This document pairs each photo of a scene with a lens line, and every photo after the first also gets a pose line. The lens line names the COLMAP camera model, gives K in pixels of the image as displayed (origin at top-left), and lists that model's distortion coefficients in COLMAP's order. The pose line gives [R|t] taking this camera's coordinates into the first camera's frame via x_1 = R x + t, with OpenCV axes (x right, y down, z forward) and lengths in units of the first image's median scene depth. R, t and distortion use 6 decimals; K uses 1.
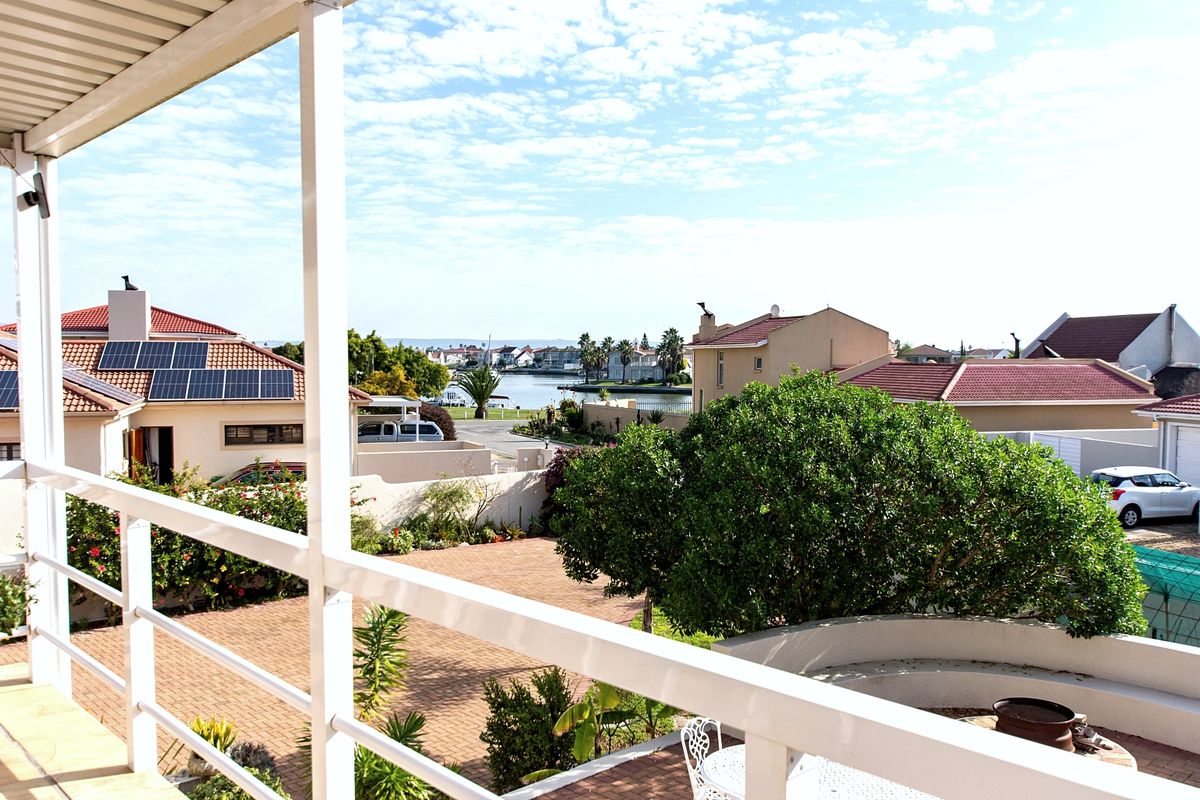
lens RADIAL K [[991.3, 0, 598.3], [0, 991.3, 397.0], [0, 0, 1]] dist [0.011668, 0.007529]
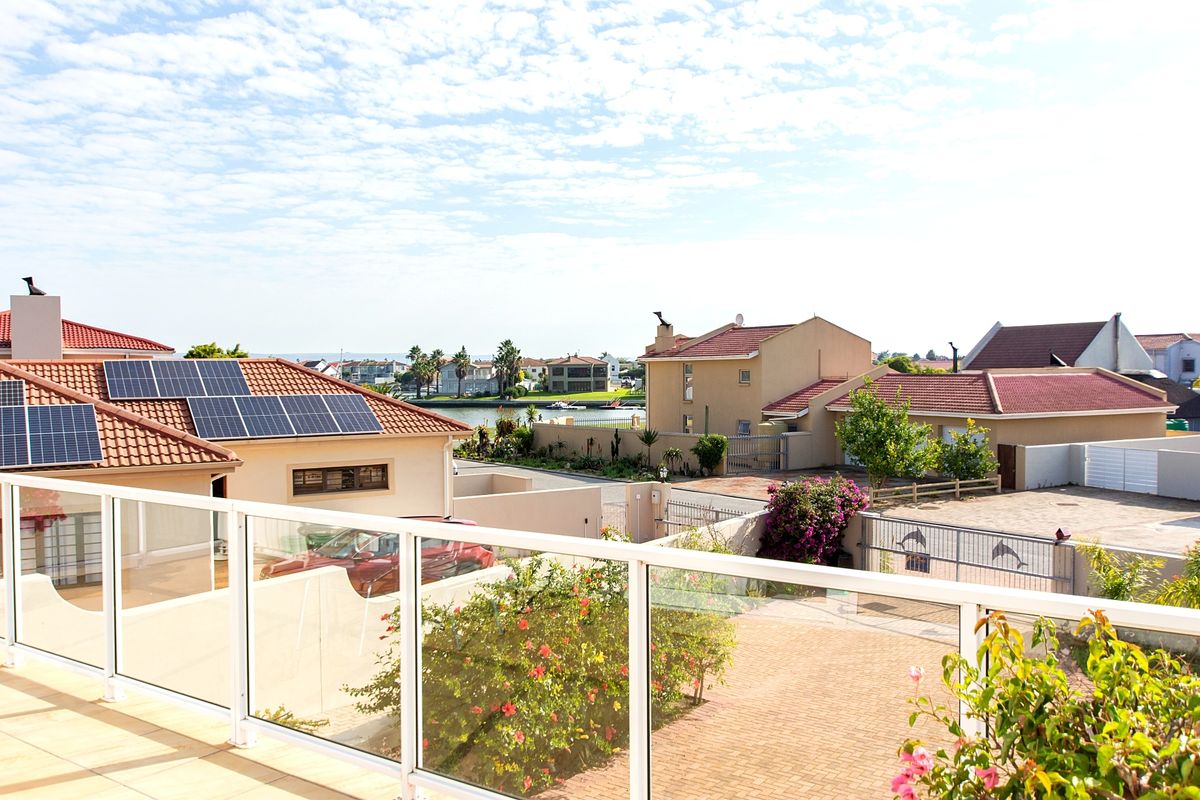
lens RADIAL K [[991.3, 0, 601.4], [0, 991.3, 402.2], [0, 0, 1]] dist [0.011668, 0.007529]
pose [[0.977428, -0.020059, 0.210316, -0.153422], [0.021445, 0.999761, -0.004312, -0.007480], [-0.210179, 0.008725, 0.977624, 0.103272]]
